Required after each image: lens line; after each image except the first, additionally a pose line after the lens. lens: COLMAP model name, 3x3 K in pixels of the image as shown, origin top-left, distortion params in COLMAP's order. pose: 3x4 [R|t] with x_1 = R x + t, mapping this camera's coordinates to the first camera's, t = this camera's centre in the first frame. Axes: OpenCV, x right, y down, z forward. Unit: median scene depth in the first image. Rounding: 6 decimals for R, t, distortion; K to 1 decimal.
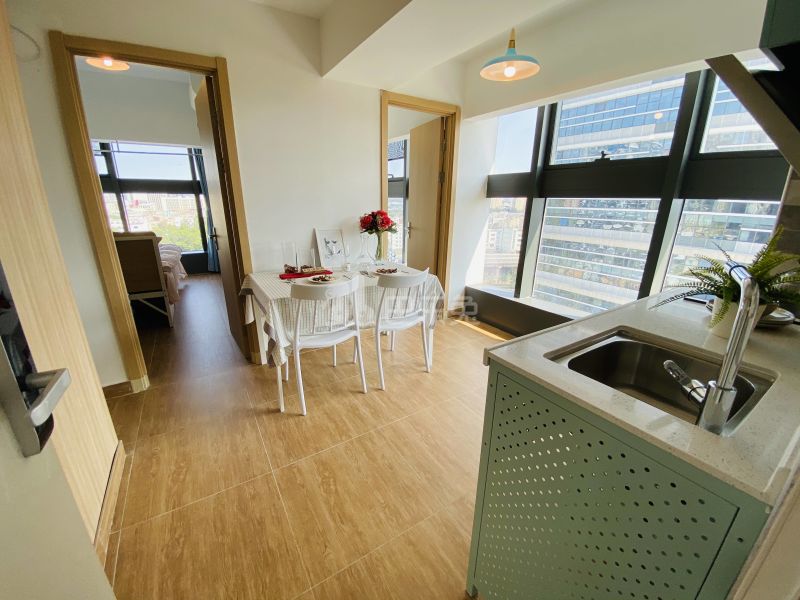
lens RADIAL K [[331.7, 0, 400.0], [0, 331.7, 300.0], [0, 0, 1]] dist [-0.036754, -0.000244]
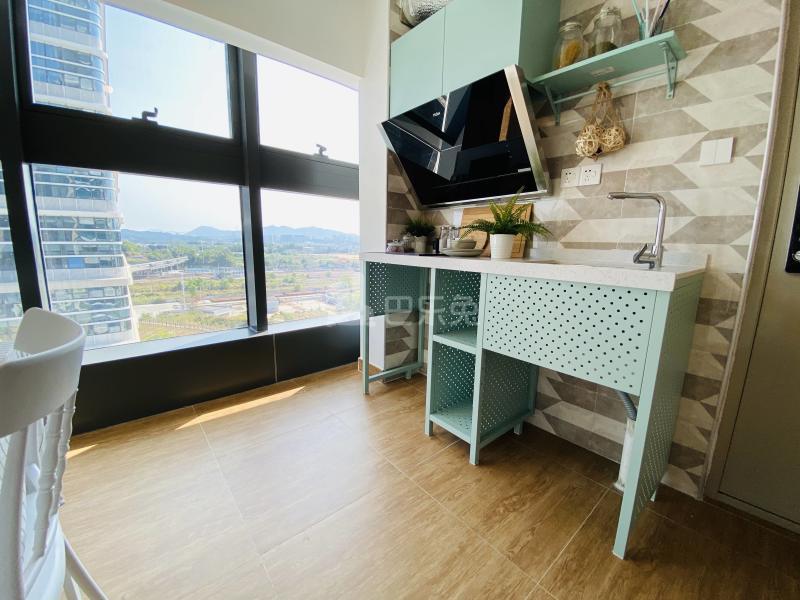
lens RADIAL K [[322.9, 0, 400.0], [0, 322.9, 300.0], [0, 0, 1]] dist [-0.000114, -0.000098]
pose [[-0.128744, -0.183438, 0.974564, -0.232248], [0.275235, 0.937524, 0.212825, -0.076684], [-0.952717, 0.295635, -0.070212, 0.734694]]
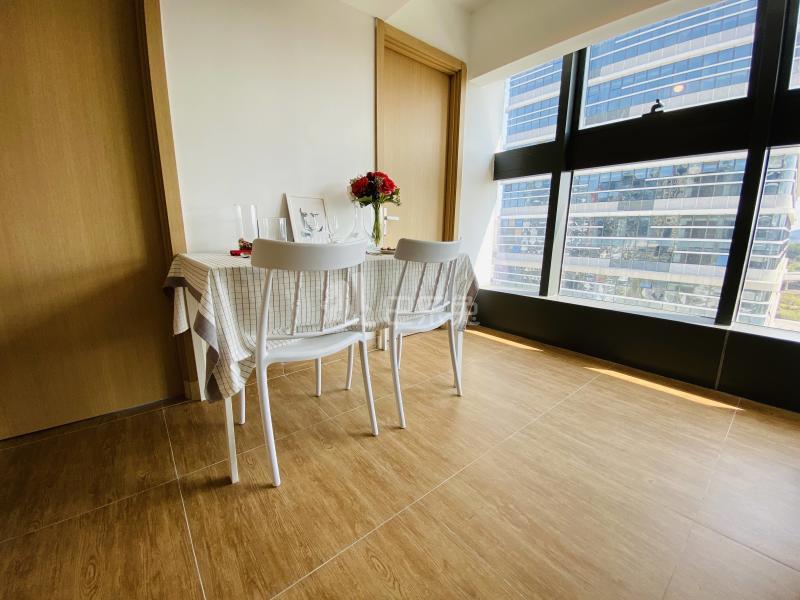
lens RADIAL K [[331.7, 0, 400.0], [0, 331.7, 300.0], [0, 0, 1]] dist [-0.036754, -0.000244]
pose [[0.992070, -0.028512, 0.122407, -0.133002], [0.039543, 0.995277, -0.088659, 0.088965], [-0.119301, 0.092796, 0.988512, 0.376174]]
